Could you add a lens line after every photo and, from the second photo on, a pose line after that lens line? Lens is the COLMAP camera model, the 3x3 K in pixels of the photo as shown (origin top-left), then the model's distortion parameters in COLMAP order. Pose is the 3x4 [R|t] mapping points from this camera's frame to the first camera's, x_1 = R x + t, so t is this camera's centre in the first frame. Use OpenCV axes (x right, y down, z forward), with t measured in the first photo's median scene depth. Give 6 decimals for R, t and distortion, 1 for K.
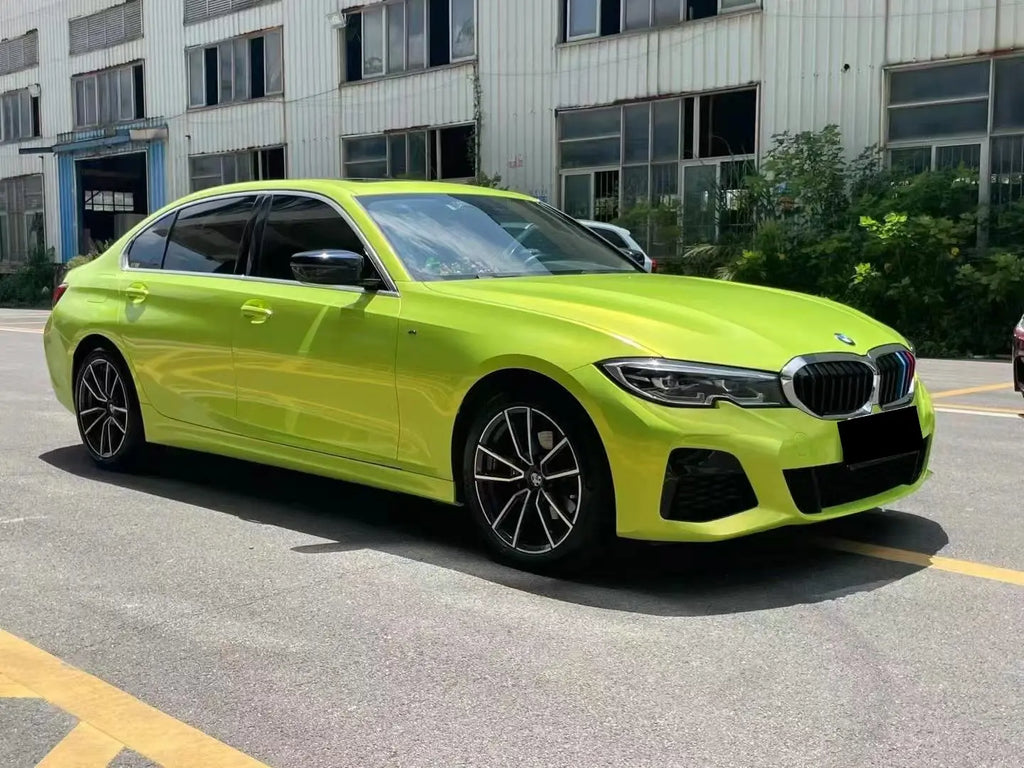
lens RADIAL K [[1201.8, 0, 523.0], [0, 1201.8, 358.4], [0, 0, 1]] dist [0.093009, 0.000000]
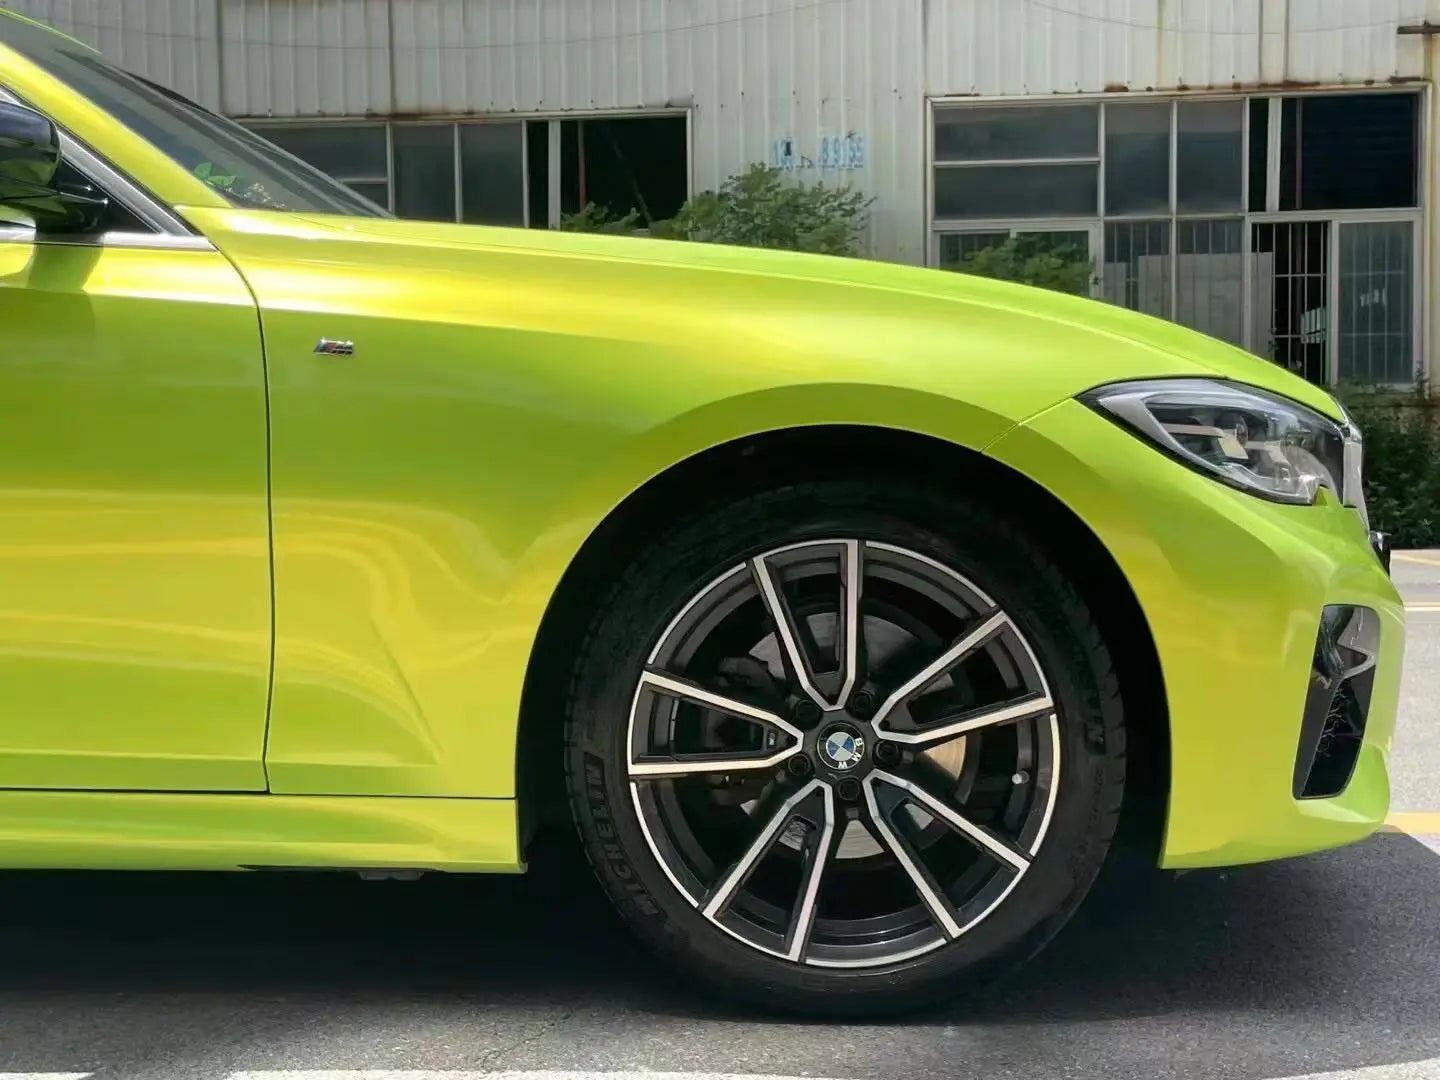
lens RADIAL K [[1703.9, 0, 729.1], [0, 1703.9, 533.6], [0, 0, 1]] dist [0.023039, 0.000000]
pose [[0.764049, -0.032468, 0.644341, -0.257416], [0.060902, 0.997903, -0.021933, 0.036827], [-0.642277, 0.056000, 0.764424, 0.503607]]
